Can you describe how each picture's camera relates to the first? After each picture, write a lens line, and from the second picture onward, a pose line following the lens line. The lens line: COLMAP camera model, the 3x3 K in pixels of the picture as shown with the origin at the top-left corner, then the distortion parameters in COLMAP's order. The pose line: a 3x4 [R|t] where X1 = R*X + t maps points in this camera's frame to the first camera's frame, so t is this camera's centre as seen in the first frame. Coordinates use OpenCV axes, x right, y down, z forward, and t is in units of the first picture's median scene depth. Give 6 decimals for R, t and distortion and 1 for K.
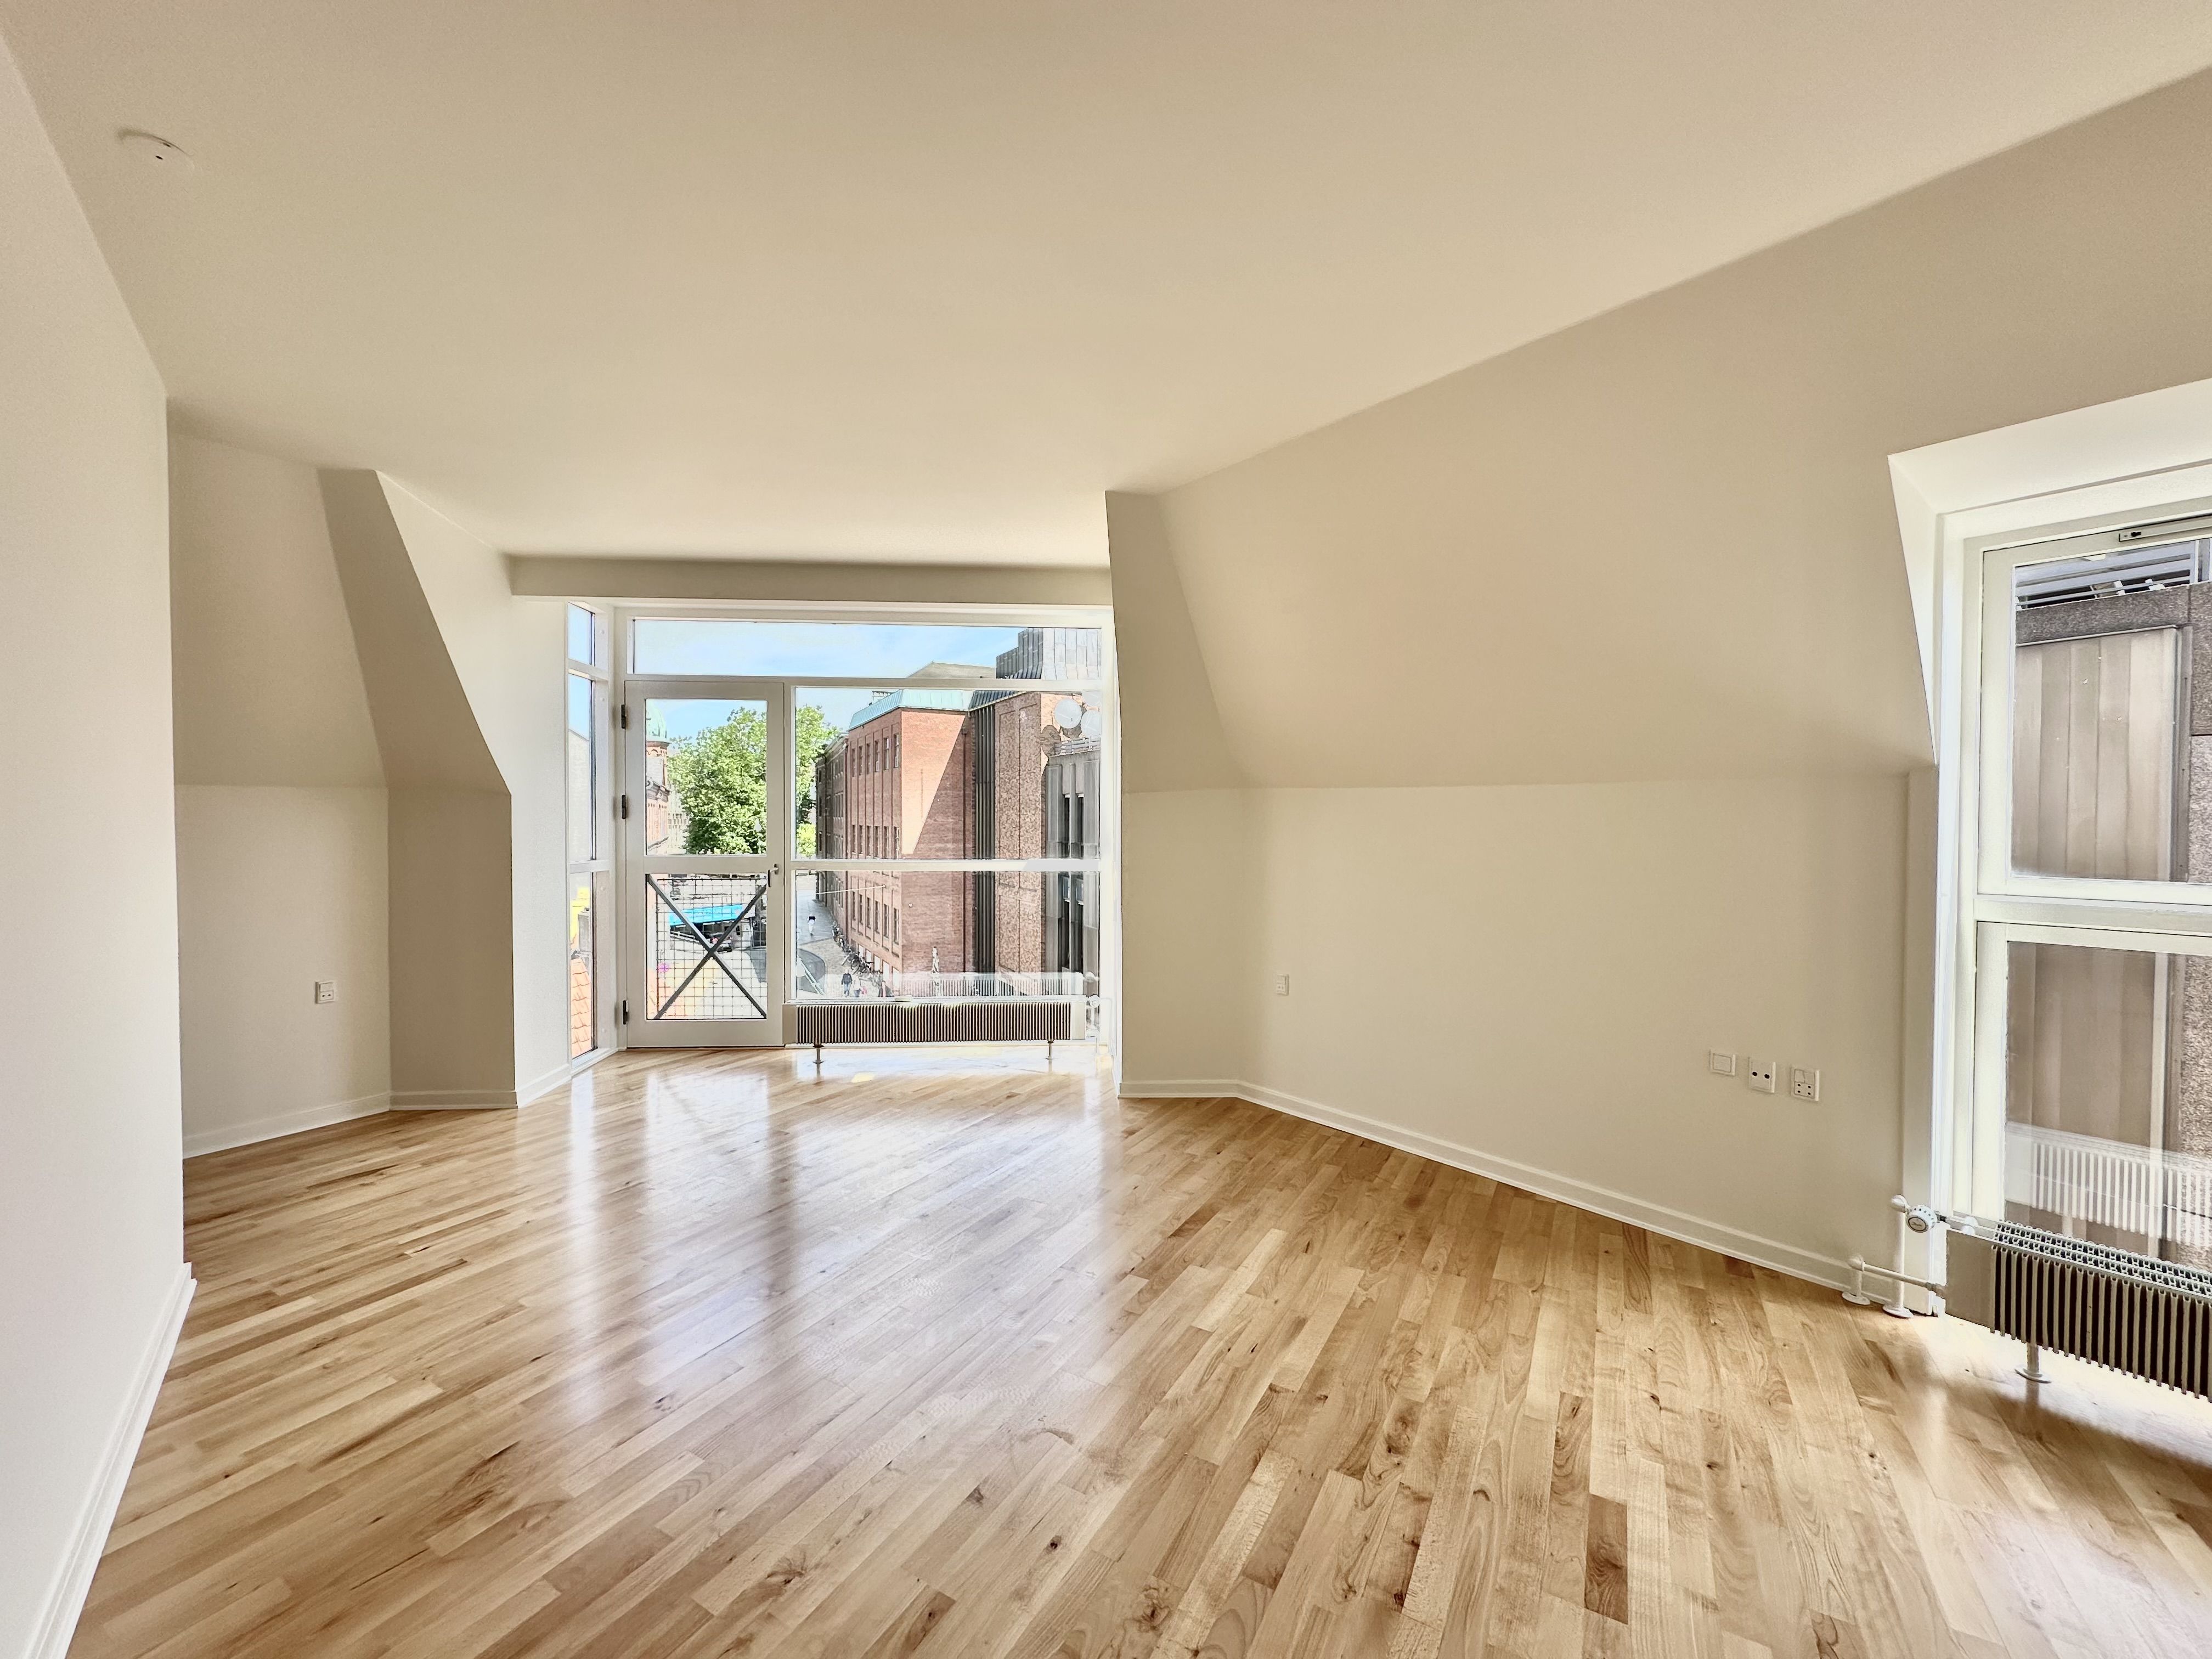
lens RADIAL K [[882.7, 0, 1098.2], [0, 882.7, 831.9], [0, 0, 1]] dist [0.001632, 0.000225]
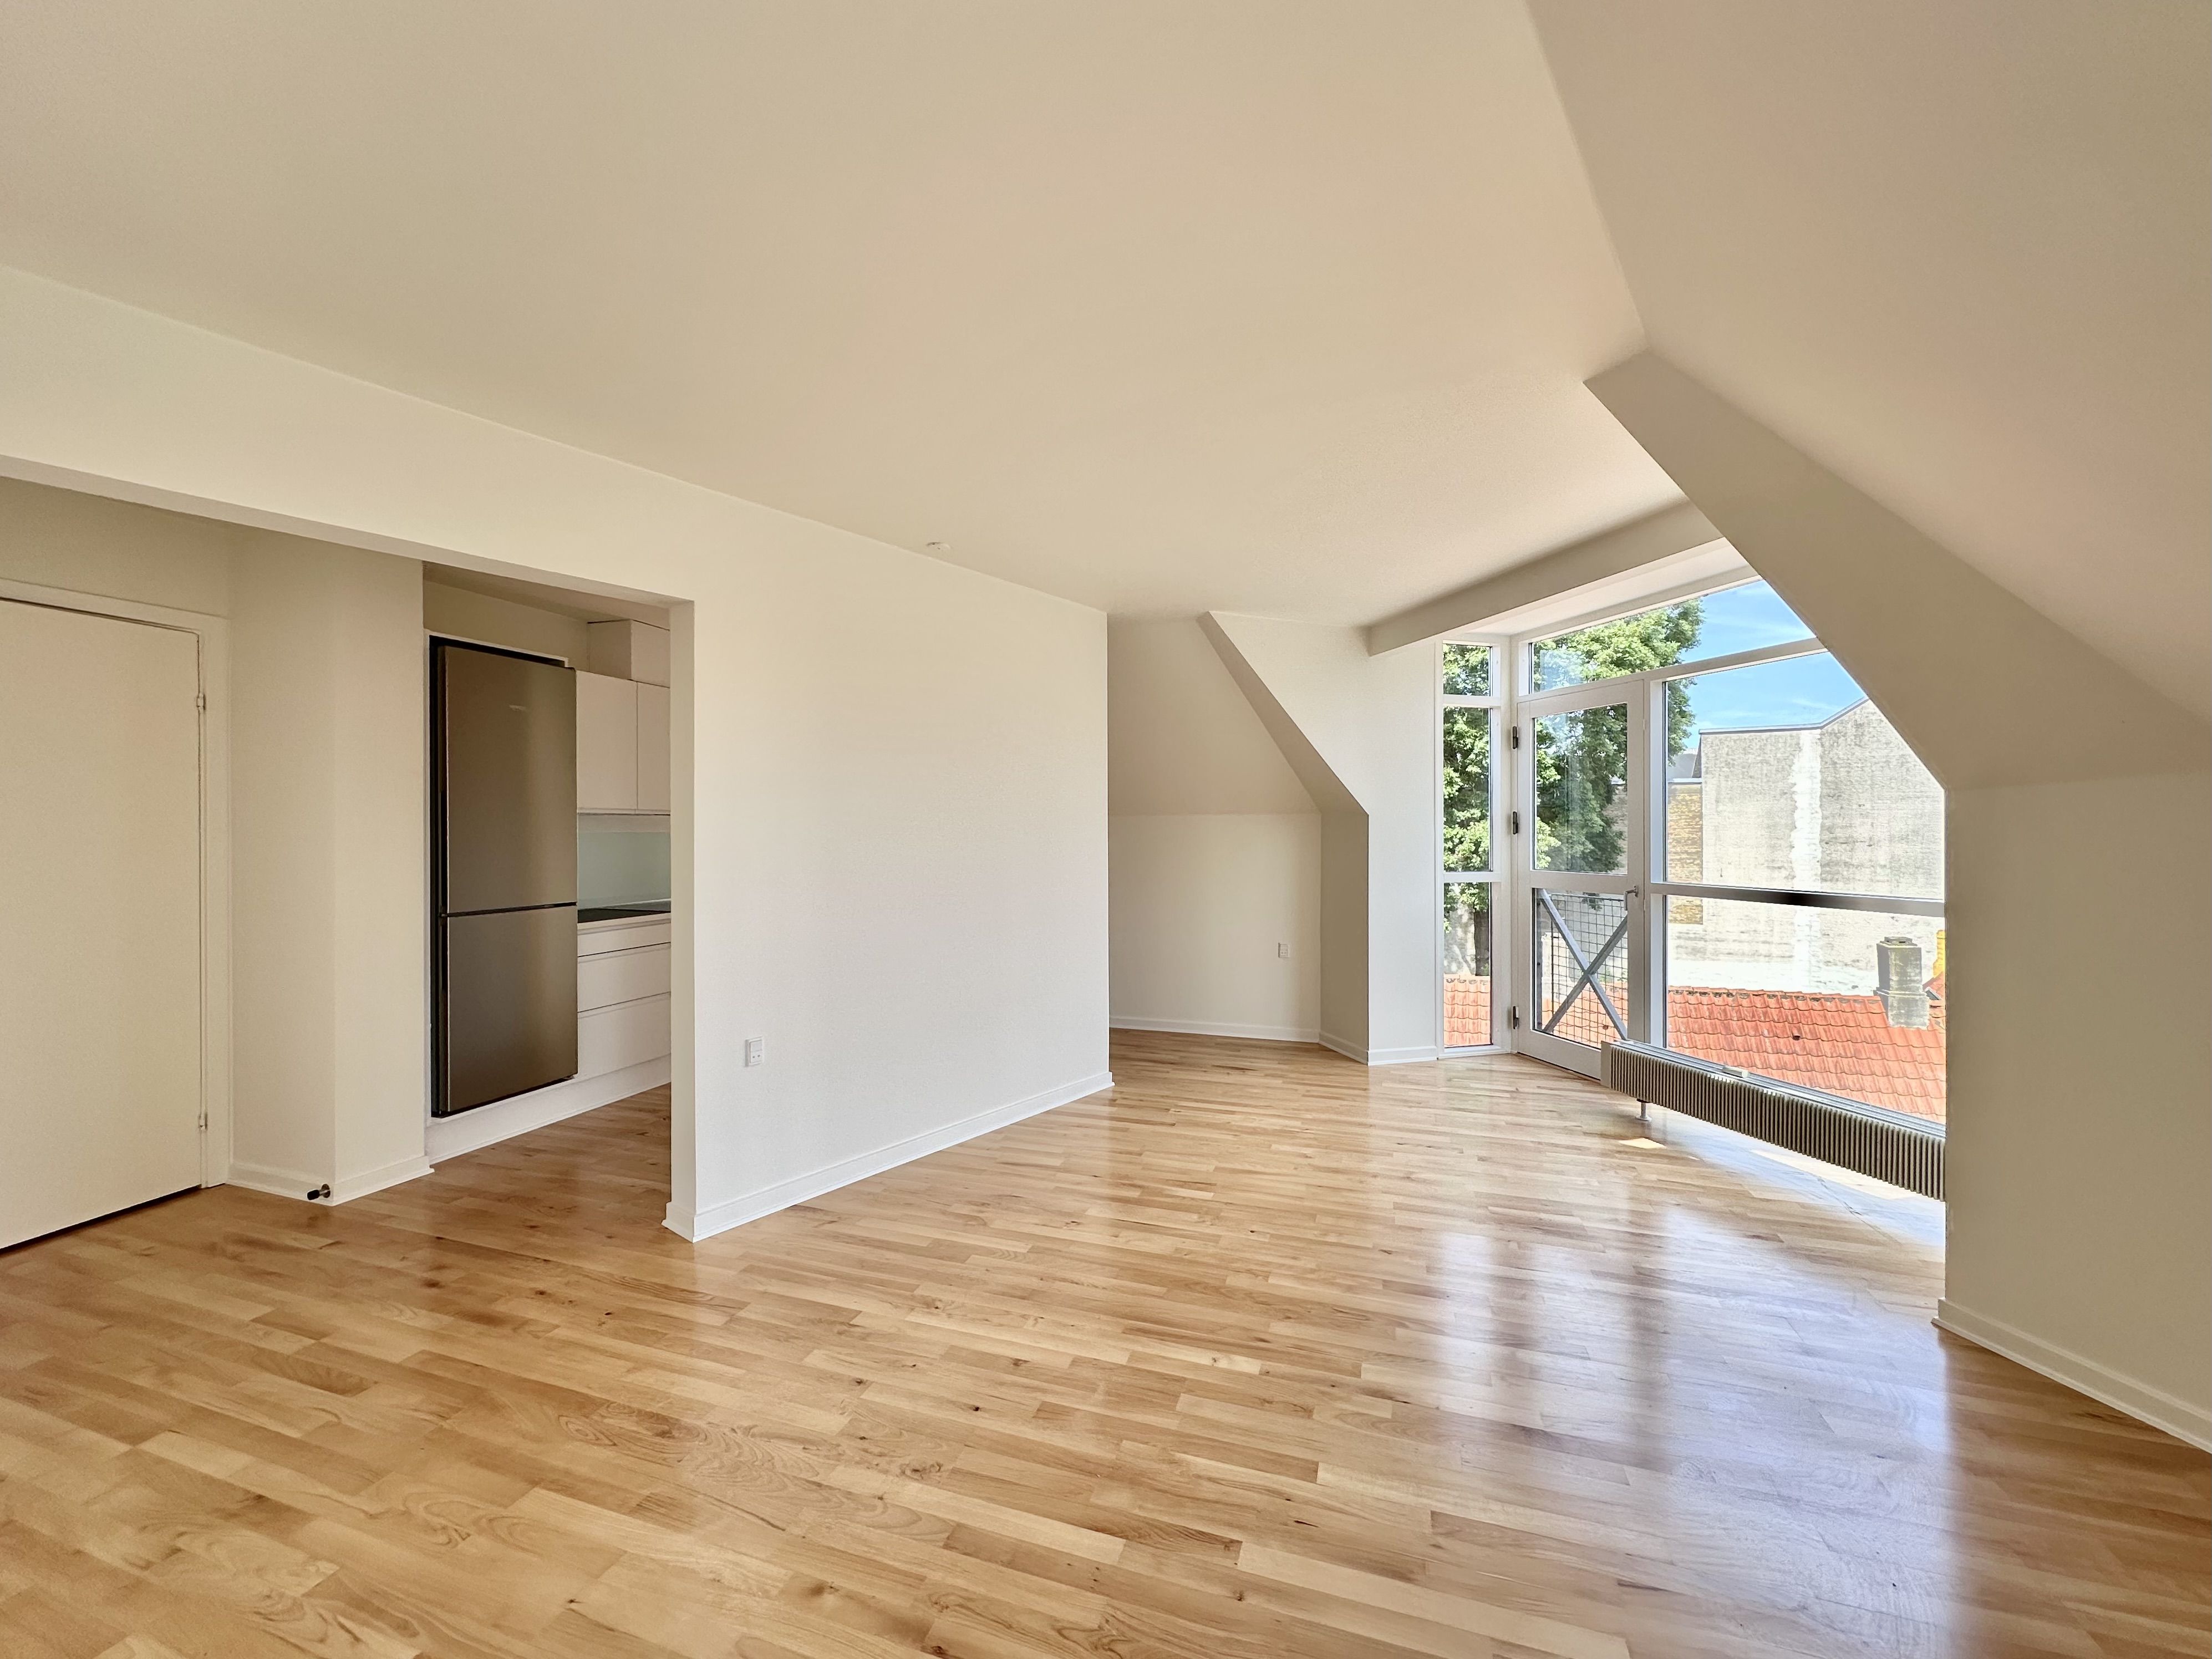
lens RADIAL K [[882.6, 0, 1090.7], [0, 882.6, 832.0], [0, 0, 1]] dist [0.001632, 0.000225]
pose [[0.195975, -0.004231, -0.980600, 0.620935], [-0.010377, 0.999926, -0.006389, -0.007910], [0.980554, 0.011428, 0.195917, 0.455256]]
